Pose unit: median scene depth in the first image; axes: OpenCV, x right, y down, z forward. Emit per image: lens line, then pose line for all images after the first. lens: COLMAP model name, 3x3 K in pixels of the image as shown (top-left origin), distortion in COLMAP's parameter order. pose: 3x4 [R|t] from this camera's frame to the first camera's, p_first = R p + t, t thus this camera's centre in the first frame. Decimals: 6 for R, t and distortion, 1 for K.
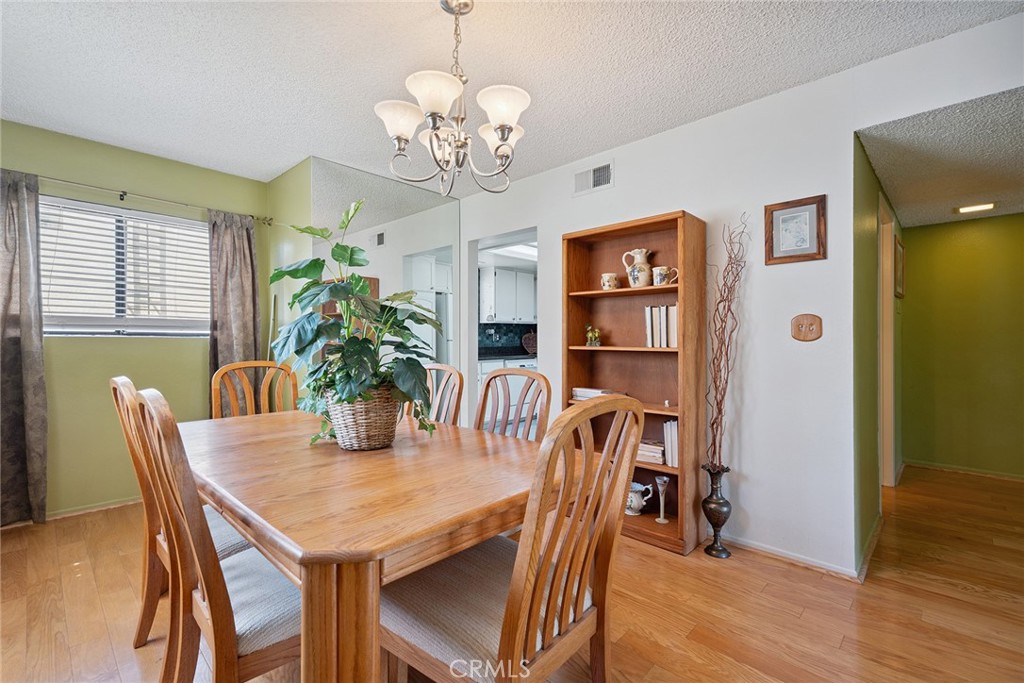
lens RADIAL K [[457.8, 0, 512.0], [0, 457.8, 341.5], [0, 0, 1]] dist [0.010267, -0.000064]
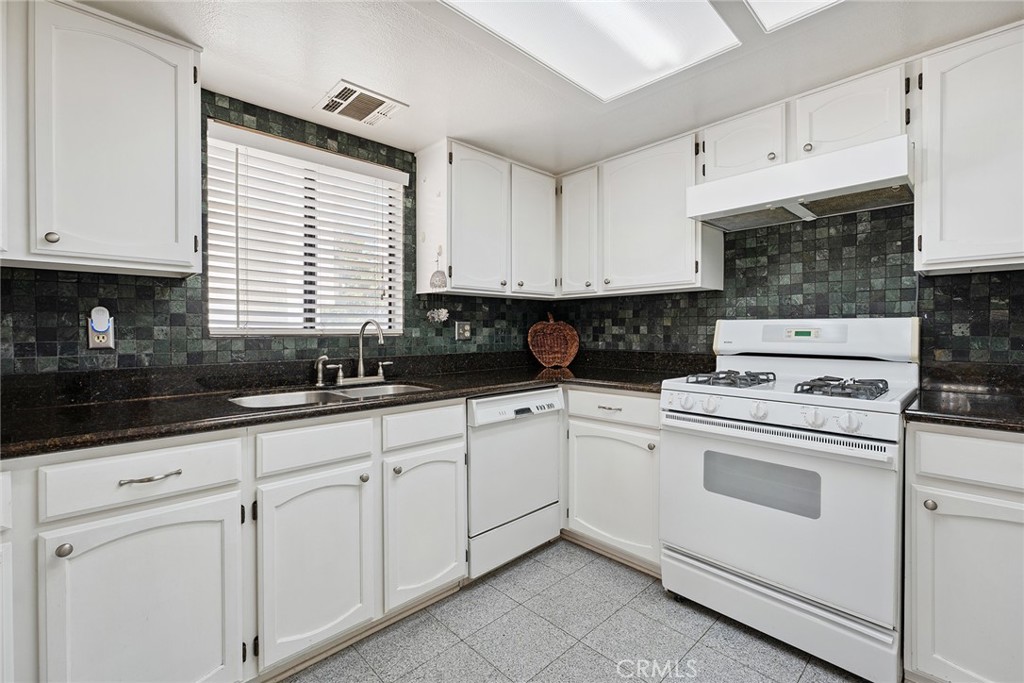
lens RADIAL K [[442.9, 0, 514.7], [0, 442.9, 334.0], [0, 0, 1]] dist [-0.001095, -0.000522]
pose [[0.999124, 0.003543, -0.041686, 0.030530], [-0.003585, 0.999993, -0.000936, -0.006050], [0.041683, 0.001085, 0.999130, 0.641895]]
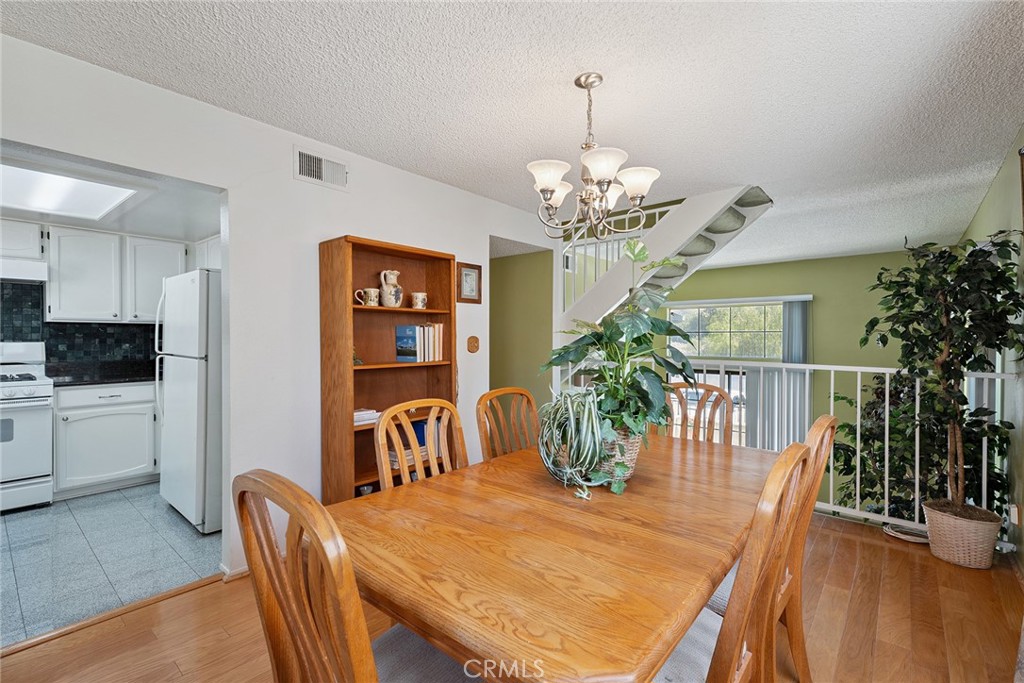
lens RADIAL K [[457.8, 0, 512.0], [0, 457.8, 341.5], [0, 0, 1]] dist [0.010267, -0.000064]
pose [[-0.057851, -0.009051, 0.998284, -0.364745], [0.006475, 0.999934, 0.009442, -0.020285], [-0.998304, 0.007010, -0.057789, 0.356652]]
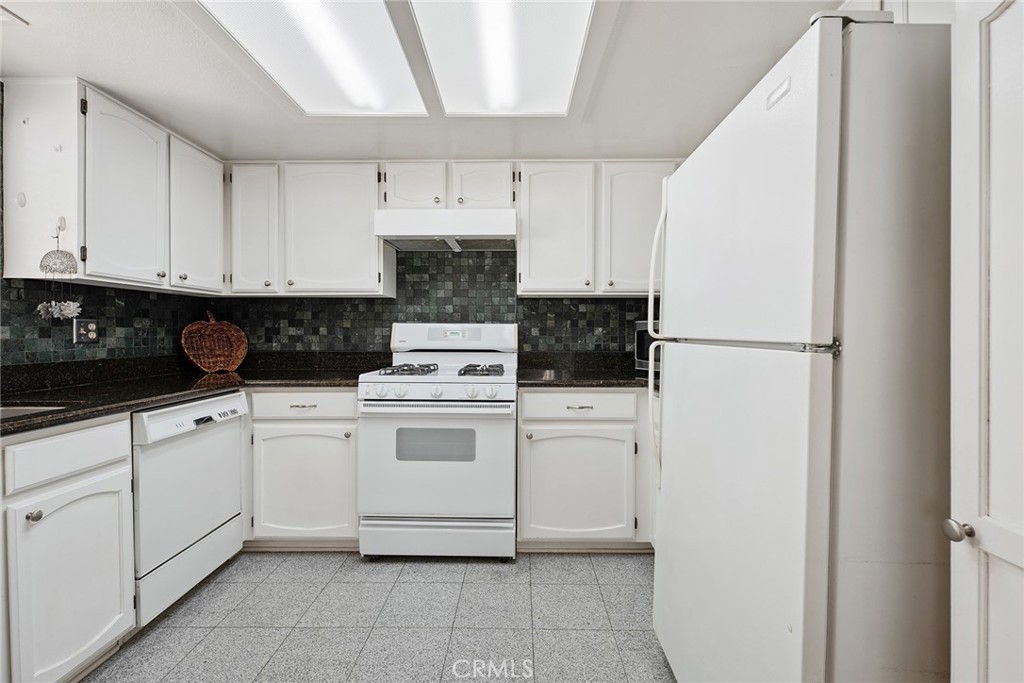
lens RADIAL K [[440.8, 0, 516.0], [0, 440.8, 337.2], [0, 0, 1]] dist [0.001792, 0.000047]
pose [[0.727665, -0.000908, 0.685933, -0.029096], [0.001208, 0.999999, 0.000043, -0.004374], [-0.685932, 0.000797, 0.727665, 0.612034]]
